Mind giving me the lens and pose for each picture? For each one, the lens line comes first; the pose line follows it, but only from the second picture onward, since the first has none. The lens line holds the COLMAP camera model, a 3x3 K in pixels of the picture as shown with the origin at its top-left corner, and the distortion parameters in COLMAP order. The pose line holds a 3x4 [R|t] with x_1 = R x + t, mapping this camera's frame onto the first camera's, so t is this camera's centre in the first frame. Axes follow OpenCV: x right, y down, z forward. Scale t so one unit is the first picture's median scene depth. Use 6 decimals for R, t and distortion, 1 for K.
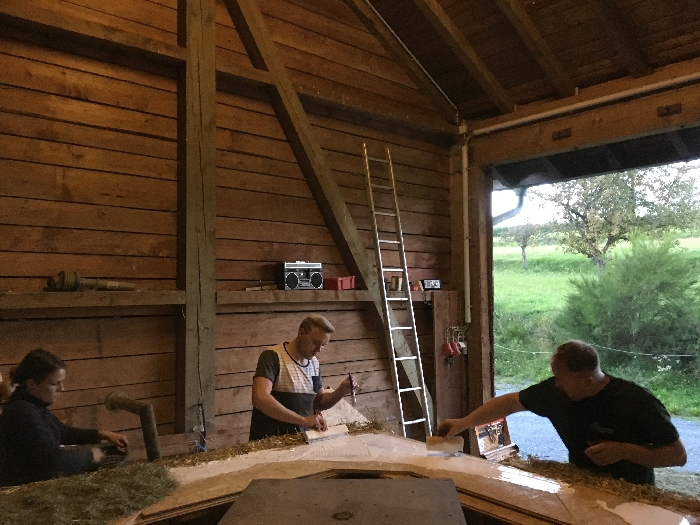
lens RADIAL K [[591.8, 0, 350.0], [0, 591.8, 262.5], [0, 0, 1]] dist [0.048951, -0.001666]
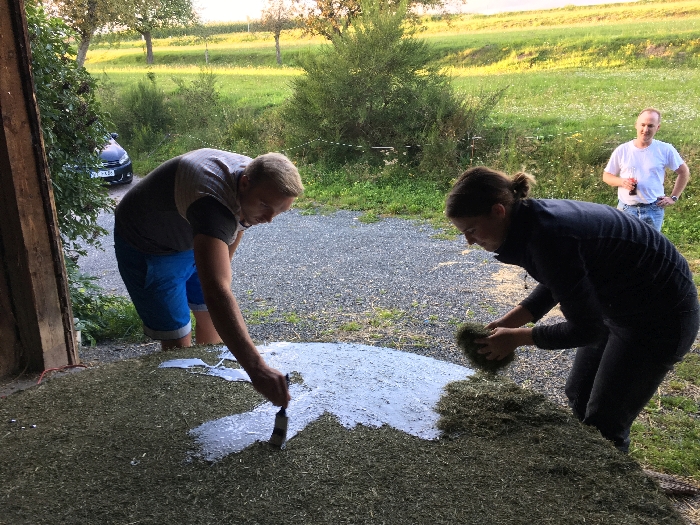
lens RADIAL K [[591.8, 0, 350.0], [0, 591.8, 262.5], [0, 0, 1]] dist [0.048951, -0.001666]
pose [[0.932606, -0.117566, 0.341211, 0.141315], [0.004197, 0.948921, 0.315485, 0.038067], [-0.360873, -0.292791, 0.885463, 0.192314]]
